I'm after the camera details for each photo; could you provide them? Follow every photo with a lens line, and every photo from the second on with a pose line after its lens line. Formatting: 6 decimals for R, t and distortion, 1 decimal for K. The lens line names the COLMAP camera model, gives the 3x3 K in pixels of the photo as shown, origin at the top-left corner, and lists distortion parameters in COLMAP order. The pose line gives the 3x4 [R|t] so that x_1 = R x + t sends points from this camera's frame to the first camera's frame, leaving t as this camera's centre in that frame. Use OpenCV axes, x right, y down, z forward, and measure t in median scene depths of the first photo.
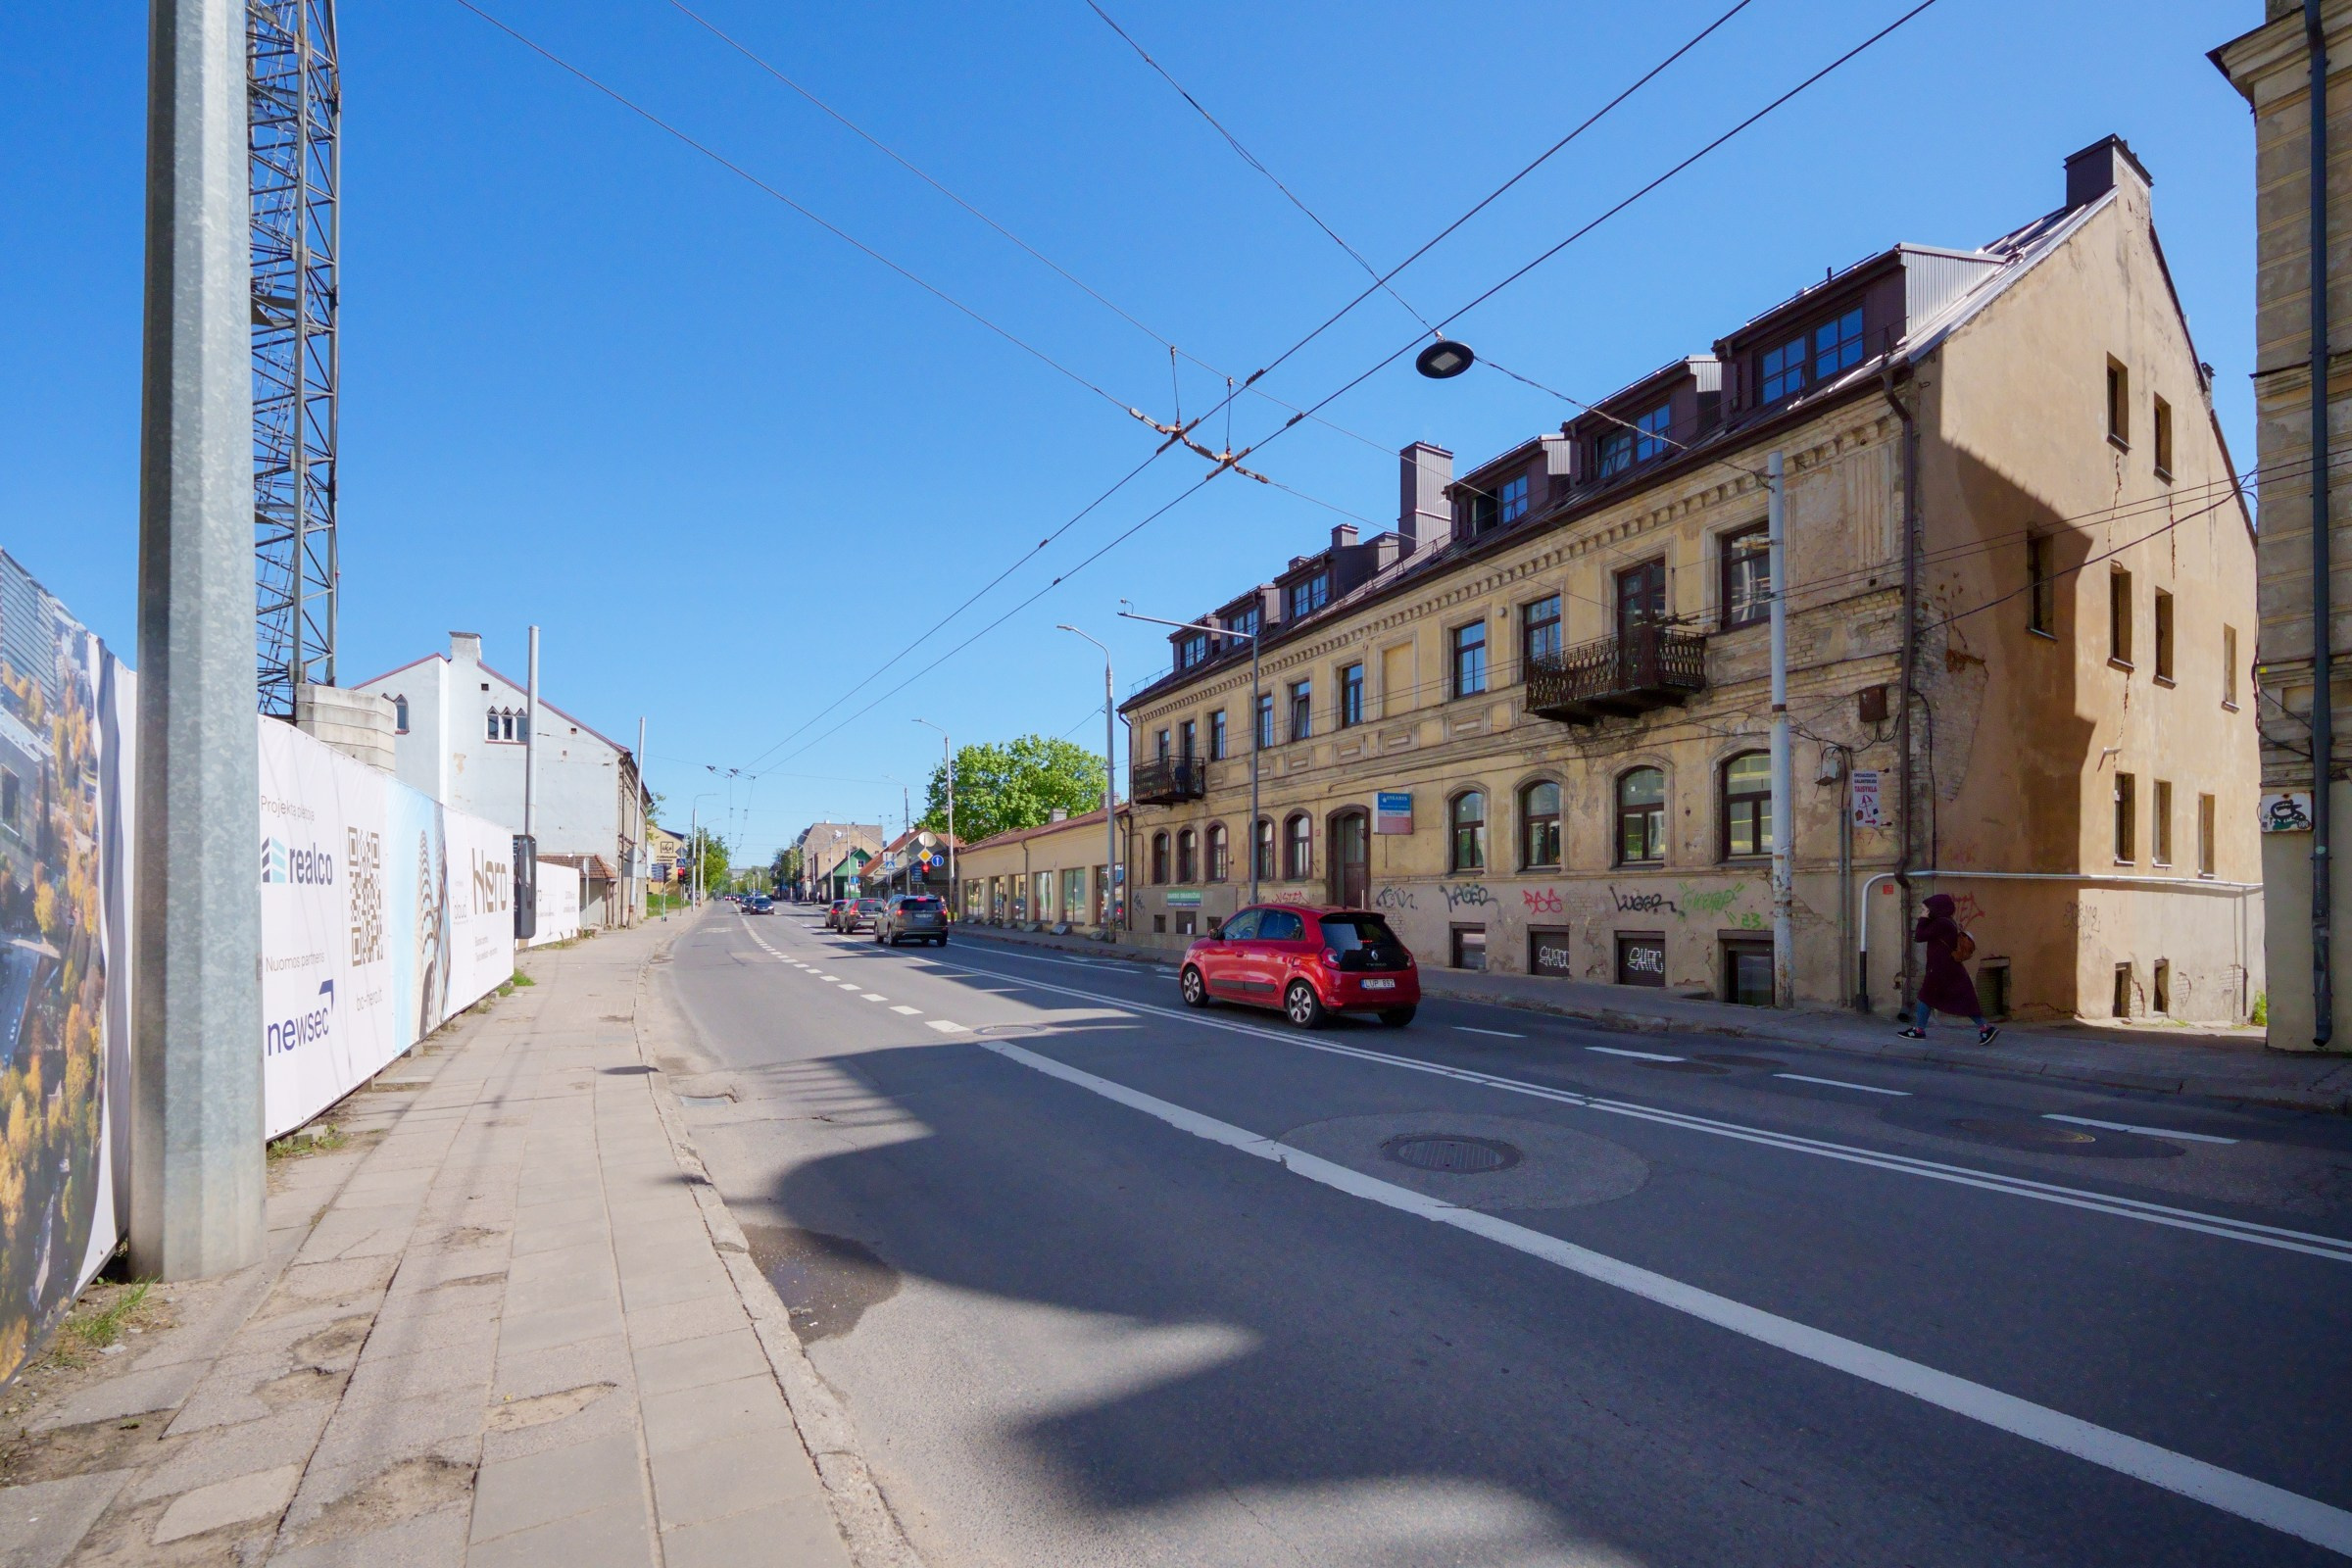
lens RADIAL K [[1012.2, 0, 1167.1], [0, 1012.2, 910.0], [0, 0, 1]] dist [-0.000887, -0.000193]
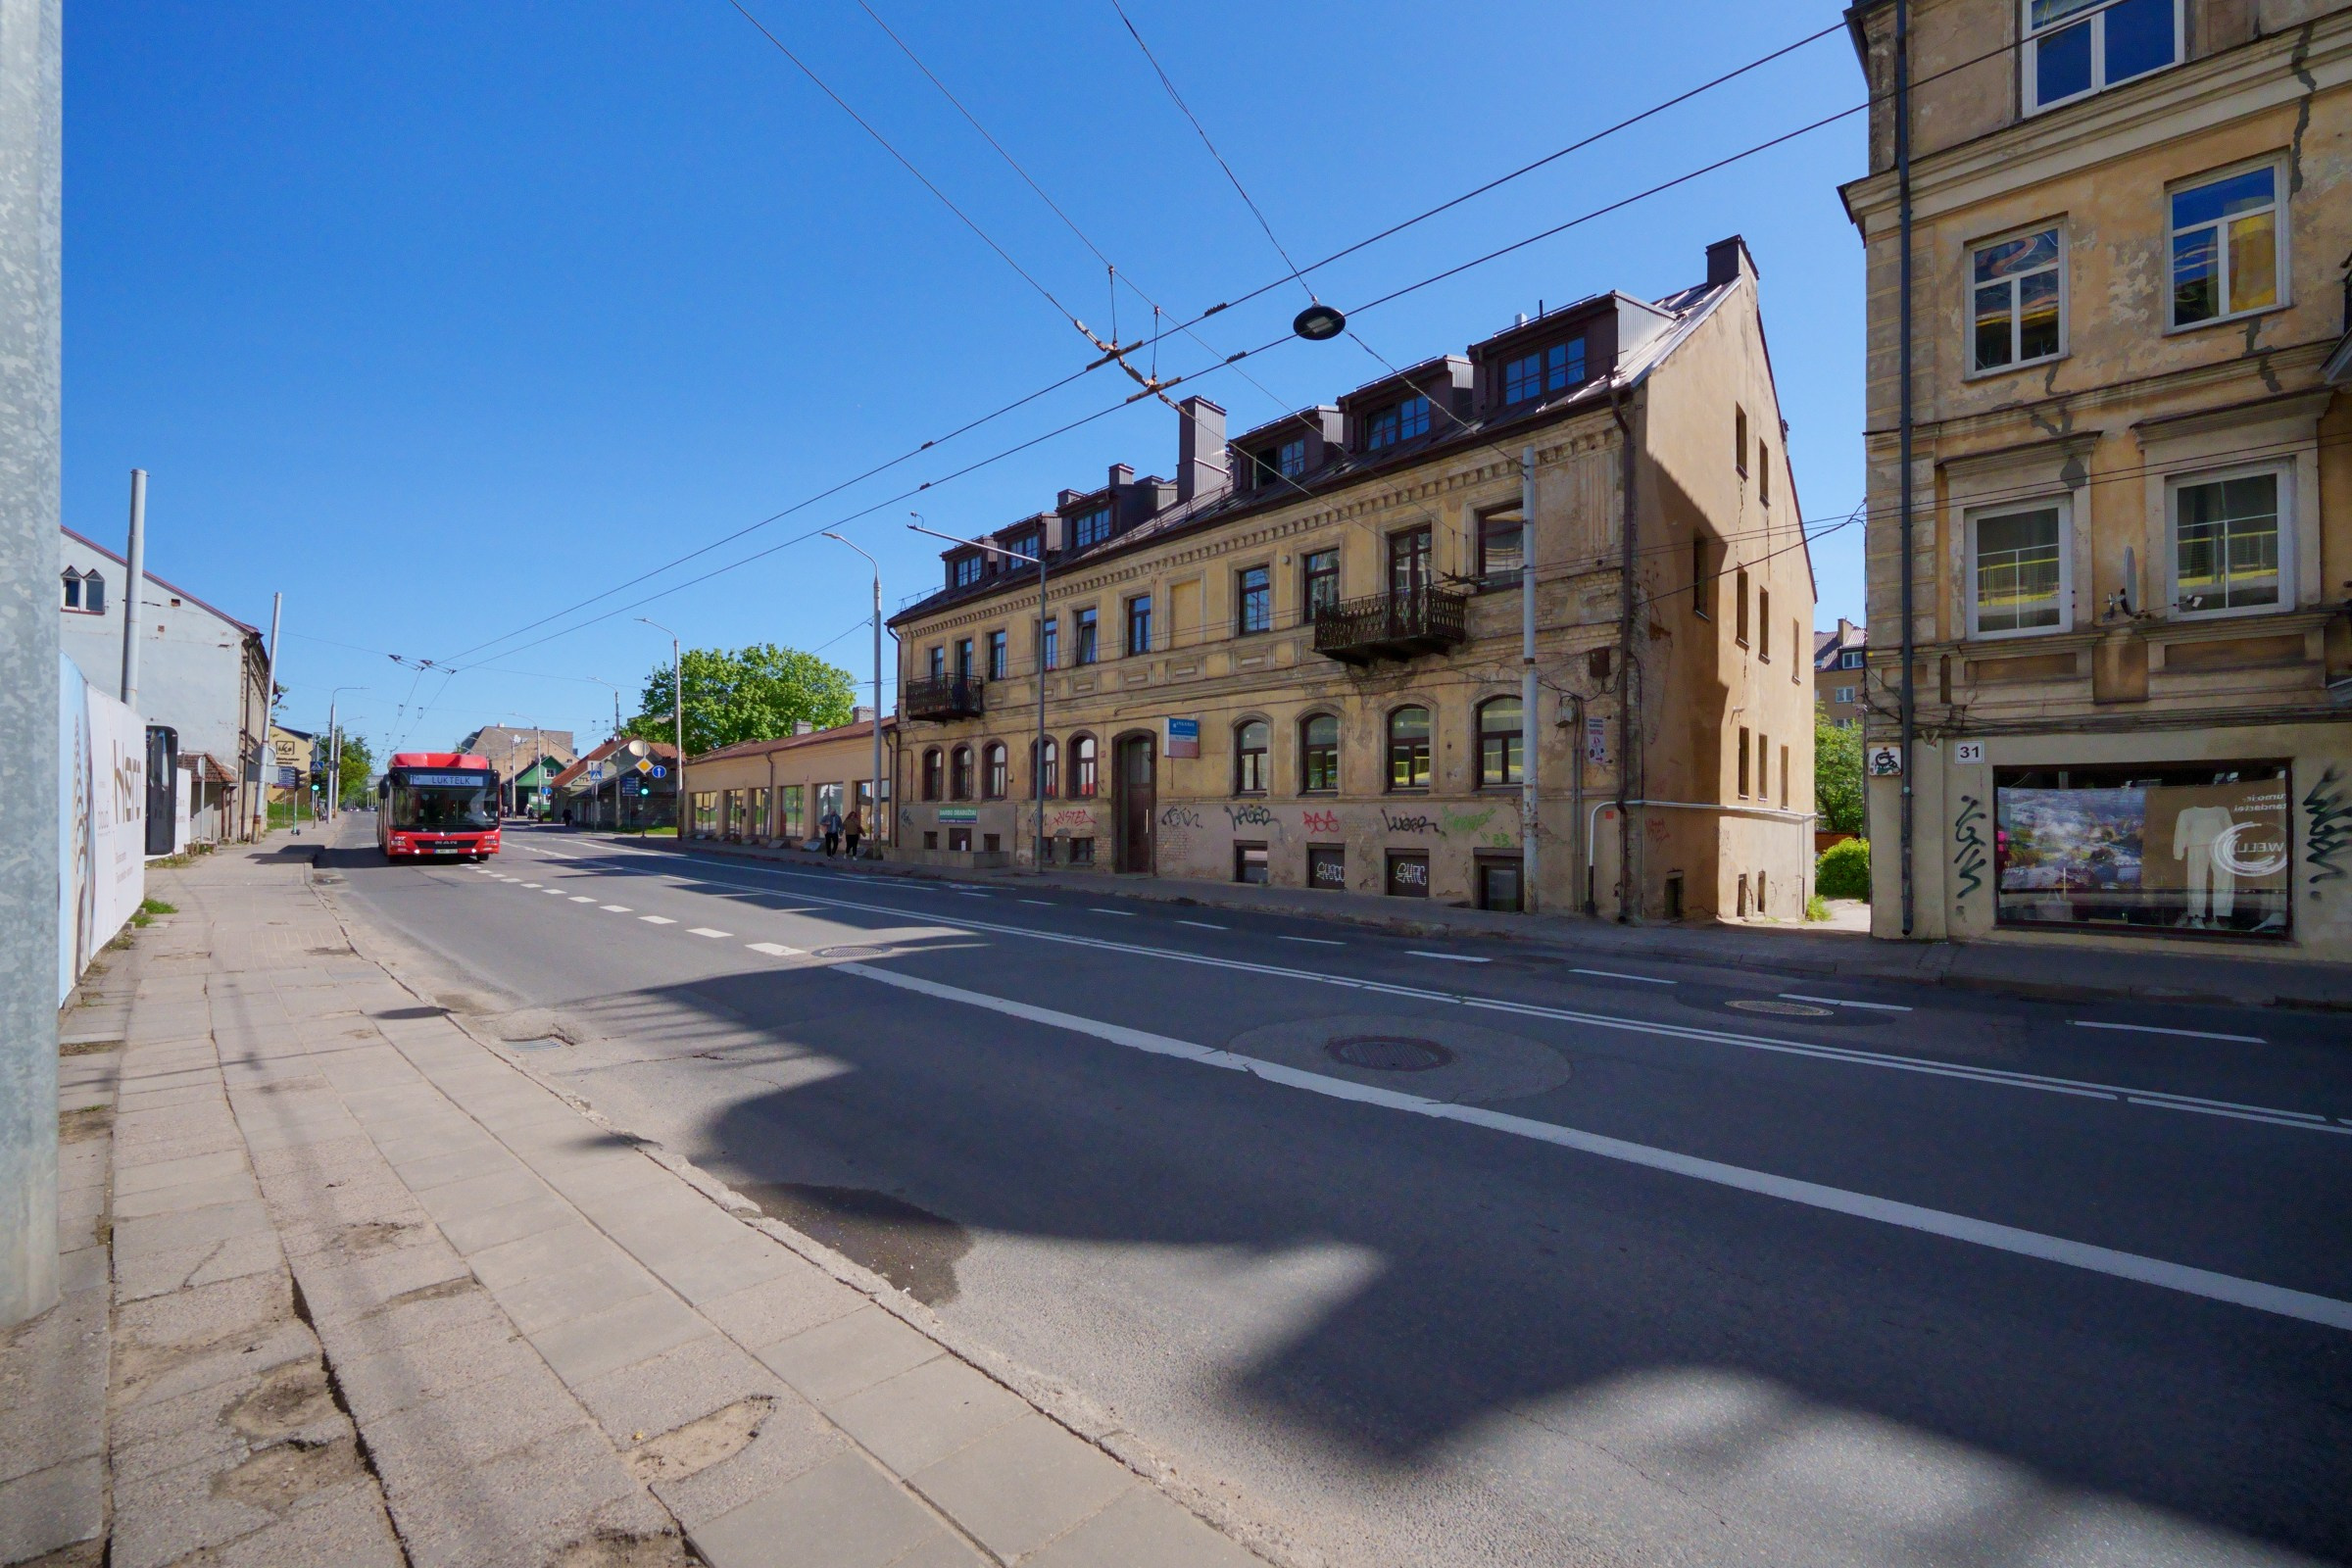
lens RADIAL K [[966.4, 0, 1186.2], [0, 966.4, 818.0], [0, 0, 1]] dist [-0.000945, -0.000133]
pose [[0.955520, 0.011786, 0.294691, -0.098073], [-0.008654, 0.999891, -0.011928, 0.001424], [-0.294800, 0.008847, 0.955518, 0.031815]]
